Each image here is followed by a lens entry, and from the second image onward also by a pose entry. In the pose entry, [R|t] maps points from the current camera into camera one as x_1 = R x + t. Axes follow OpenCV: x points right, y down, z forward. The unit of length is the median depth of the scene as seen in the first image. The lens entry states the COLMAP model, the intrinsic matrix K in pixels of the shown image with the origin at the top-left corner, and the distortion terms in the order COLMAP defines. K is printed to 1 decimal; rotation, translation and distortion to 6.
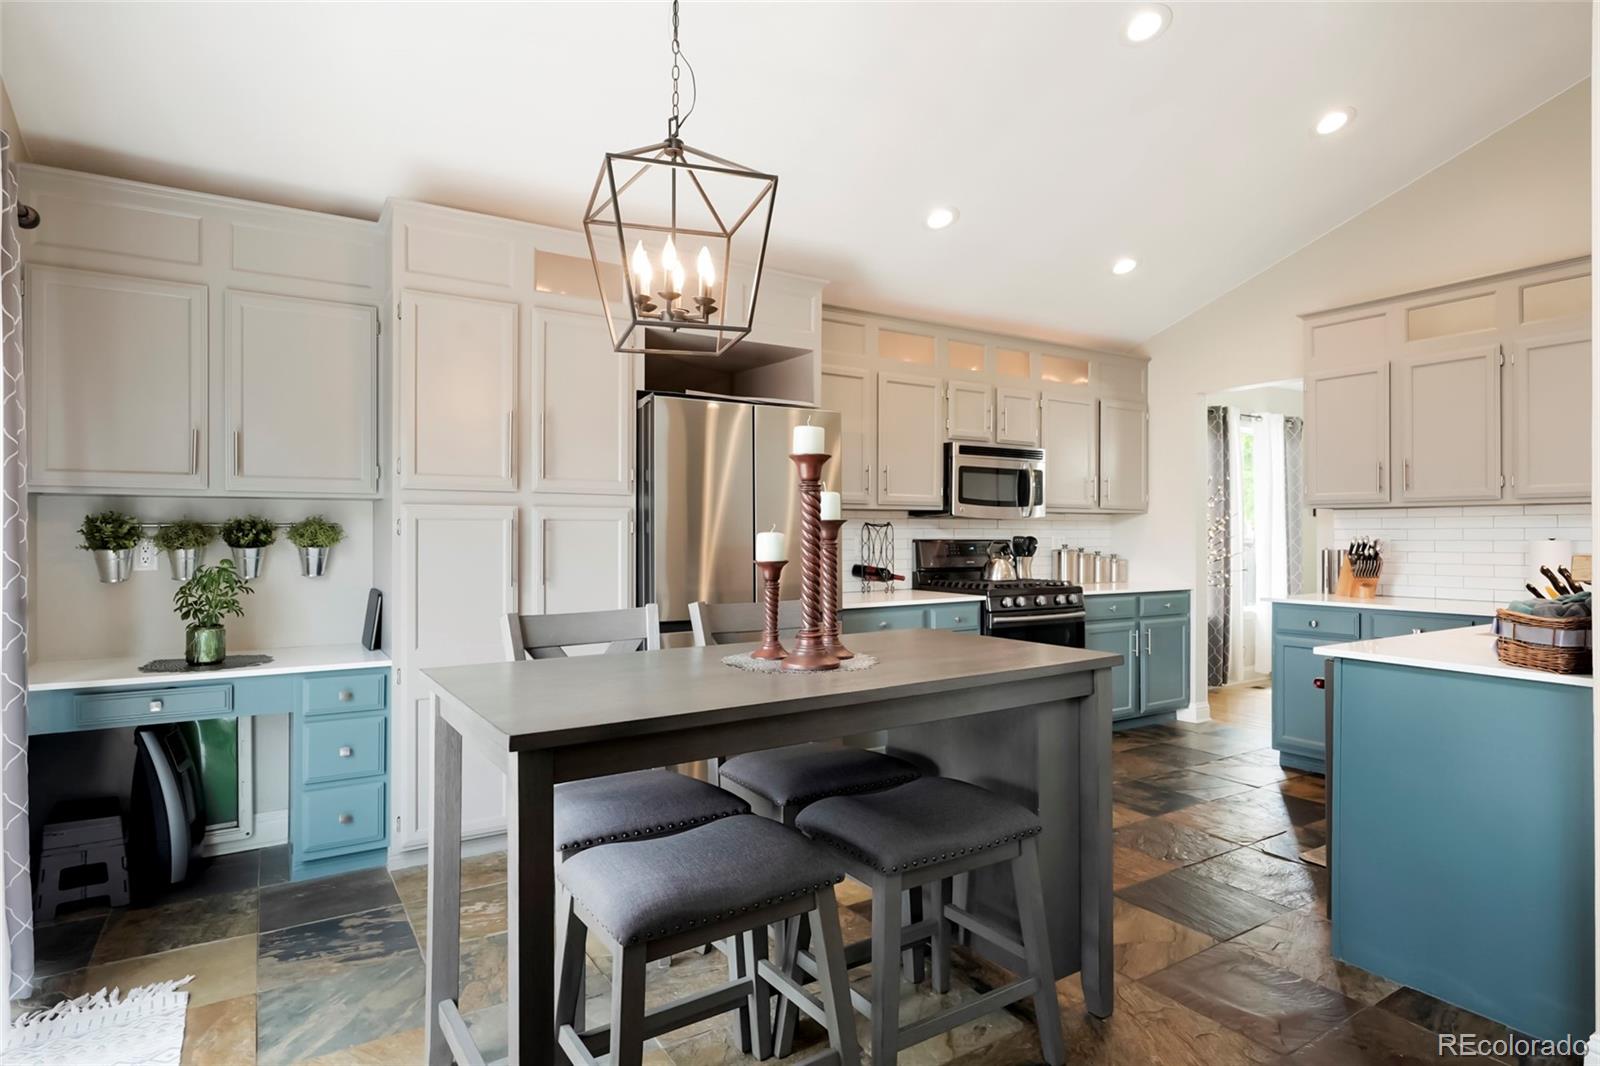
lens RADIAL K [[859.2, 0, 800.0], [0, 859.2, 533.0], [0, 0, 1]] dist [-0.003306, 0.000000]
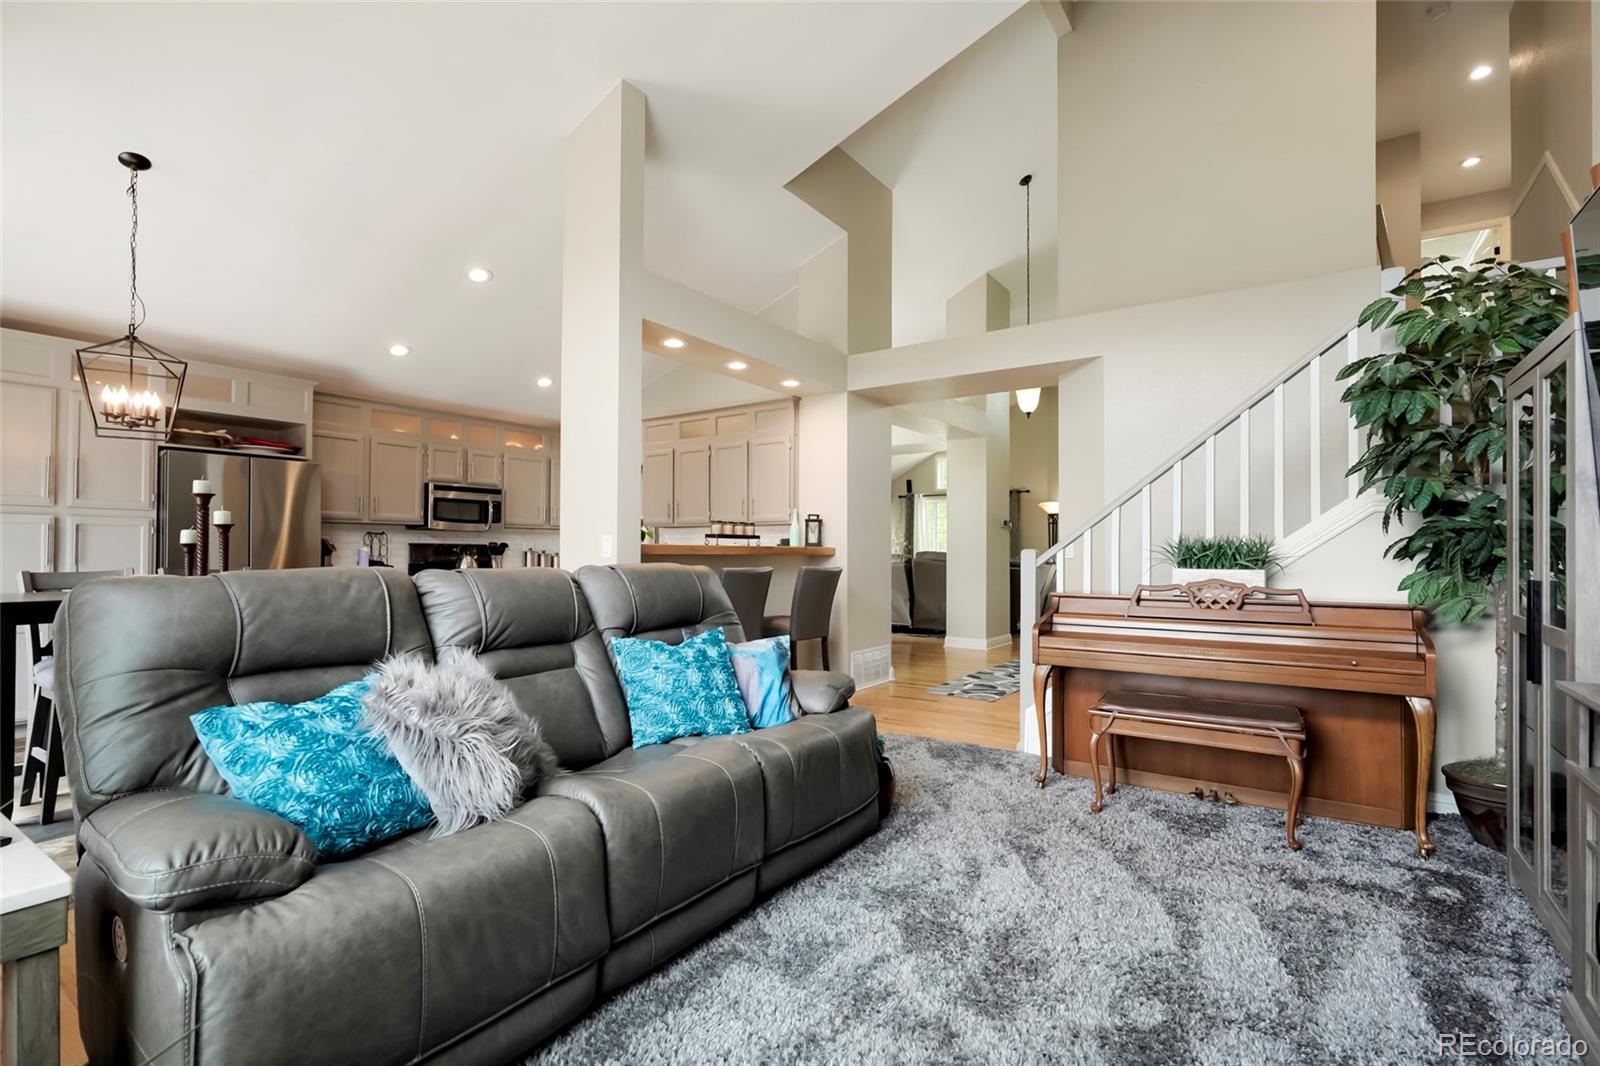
lens RADIAL K [[747.0, 0, 805.3], [0, 747.0, 539.8], [0, 0, 1]] dist [0.000356, 0.000781]
pose [[0.925357, 0.009260, 0.378984, 0.298937], [-0.003017, 0.999850, -0.017064, 0.022870], [-0.379085, 0.014647, 0.925246, -0.557089]]
